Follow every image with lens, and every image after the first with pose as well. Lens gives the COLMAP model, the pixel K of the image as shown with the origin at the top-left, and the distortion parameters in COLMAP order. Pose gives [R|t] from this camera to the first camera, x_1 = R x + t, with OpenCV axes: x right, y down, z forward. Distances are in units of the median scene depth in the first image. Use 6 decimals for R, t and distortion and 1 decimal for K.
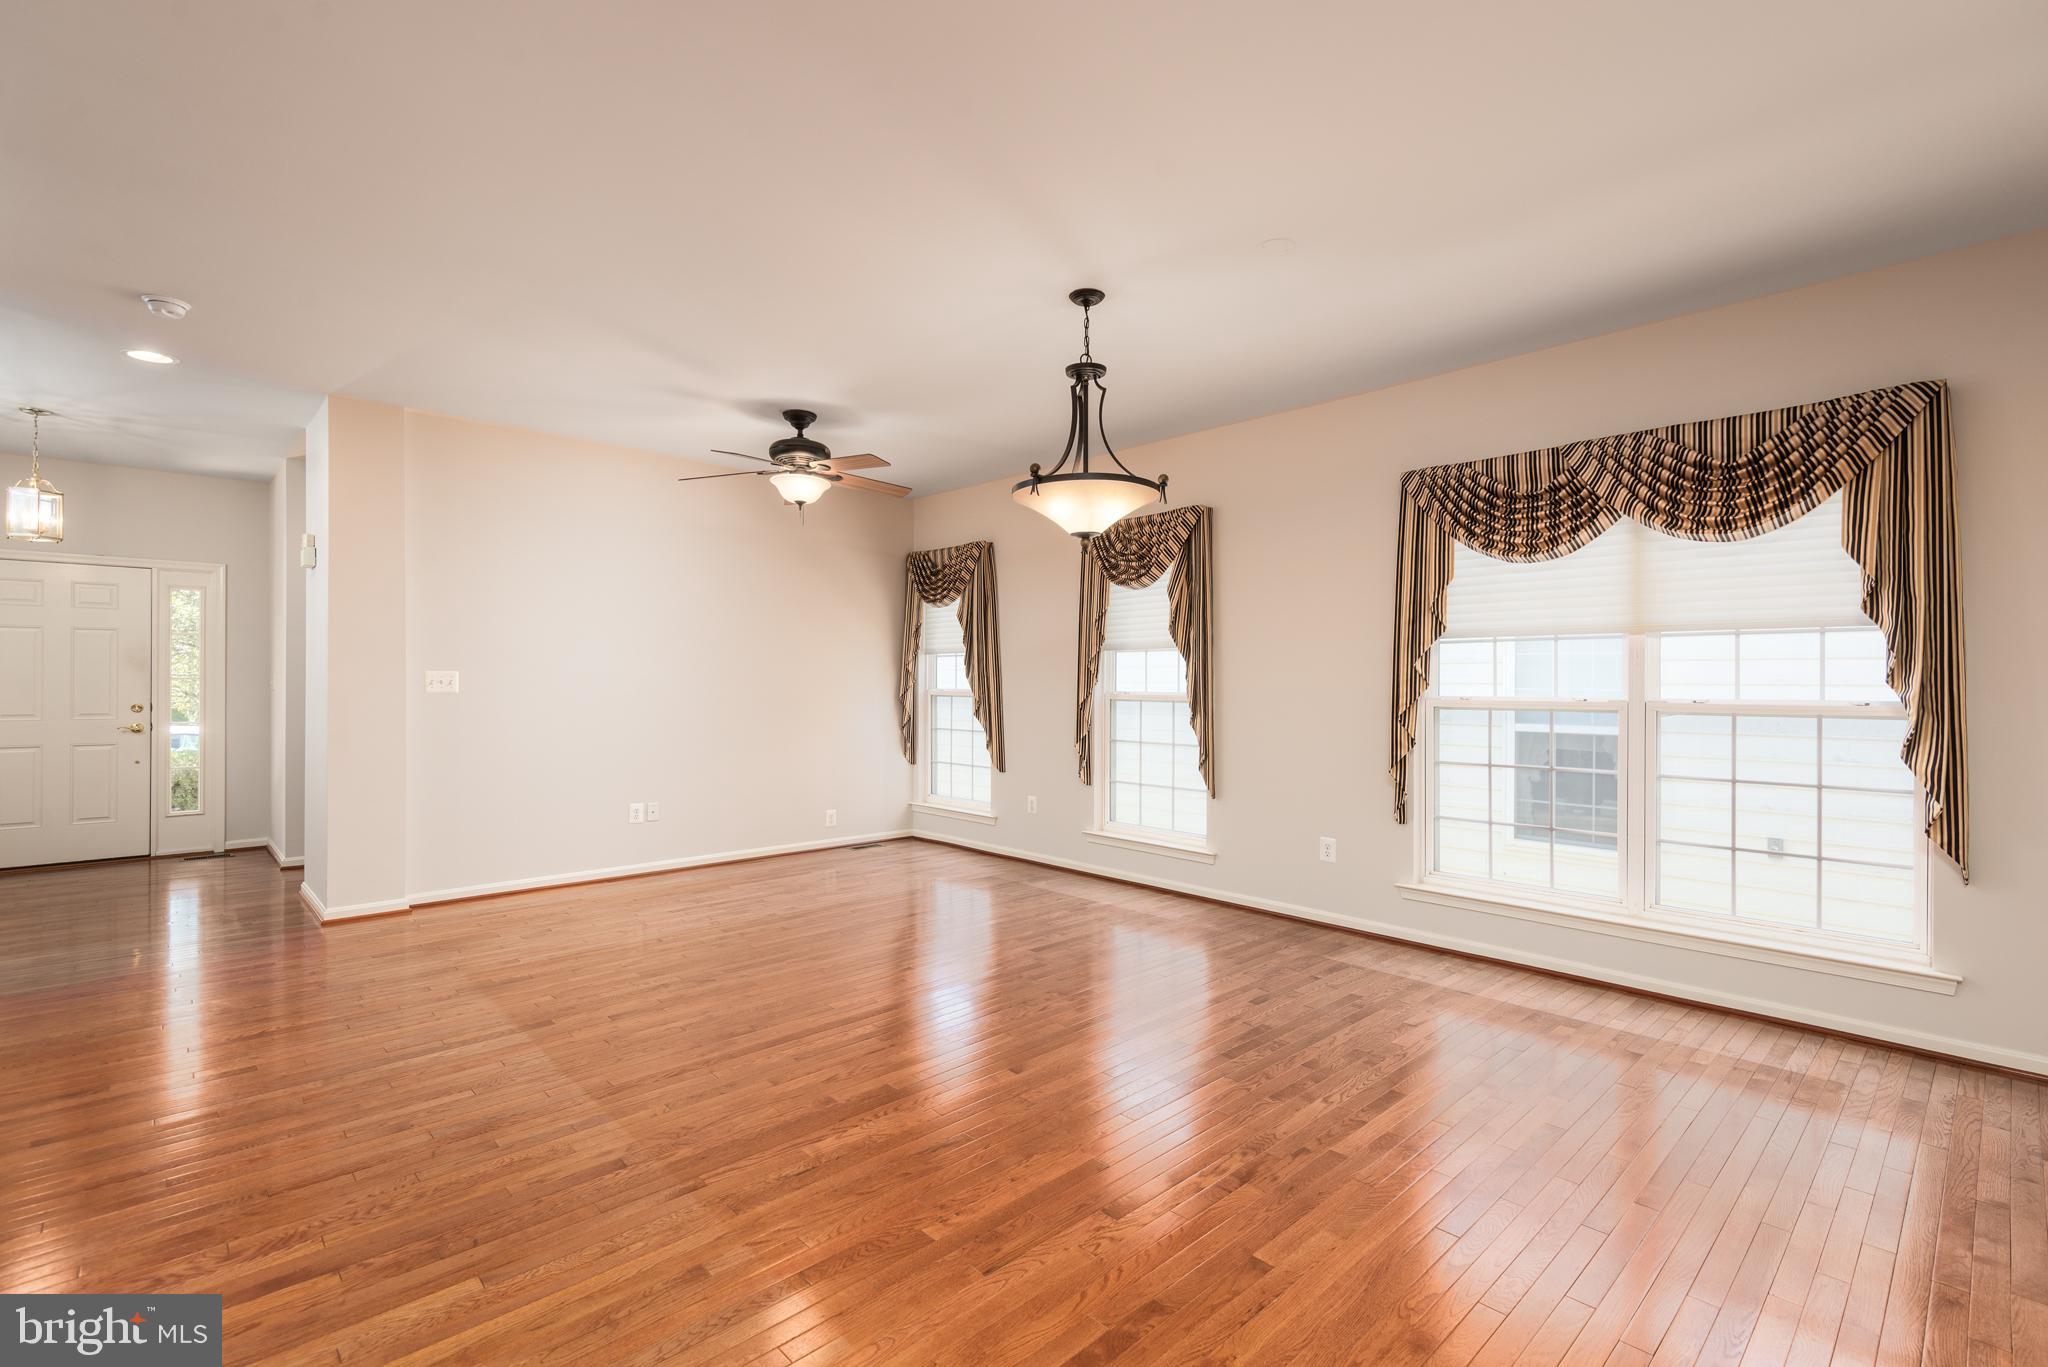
lens RADIAL K [[920.9, 0, 1028.5], [0, 920.9, 684.2], [0, 0, 1]] dist [0.021452, -0.011716]
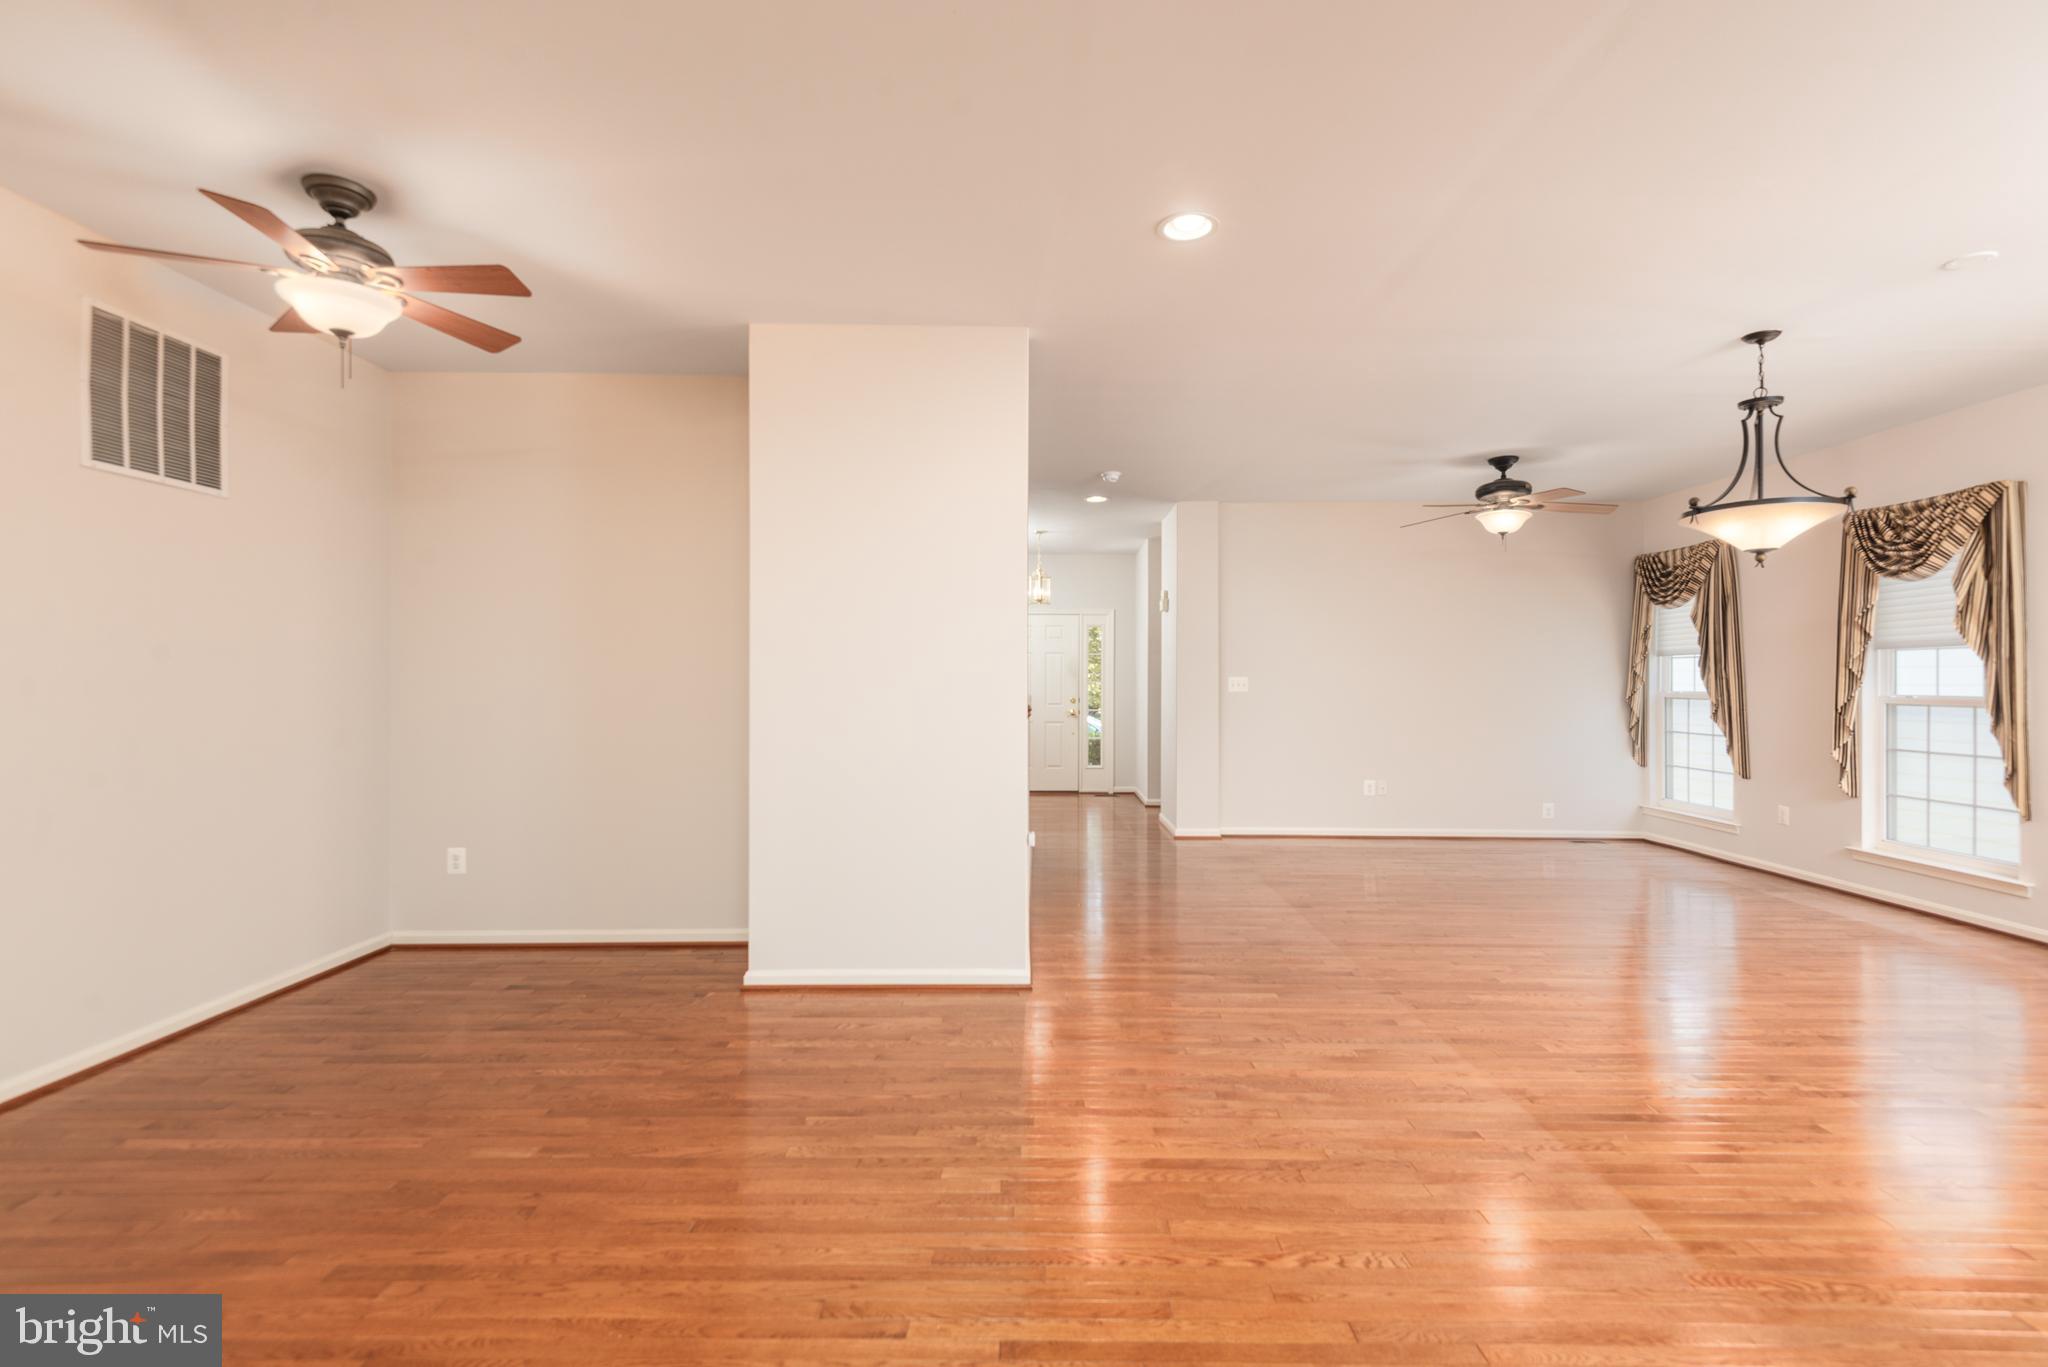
lens RADIAL K [[920.9, 0, 1028.5], [0, 920.9, 684.2], [0, 0, 1]] dist [0.021452, -0.011716]
pose [[0.720148, -0.000255, -0.693820, 0.123939], [-0.001755, 0.999996, -0.002189, 0.001273], [0.693818, 0.002794, 0.720145, -0.249883]]
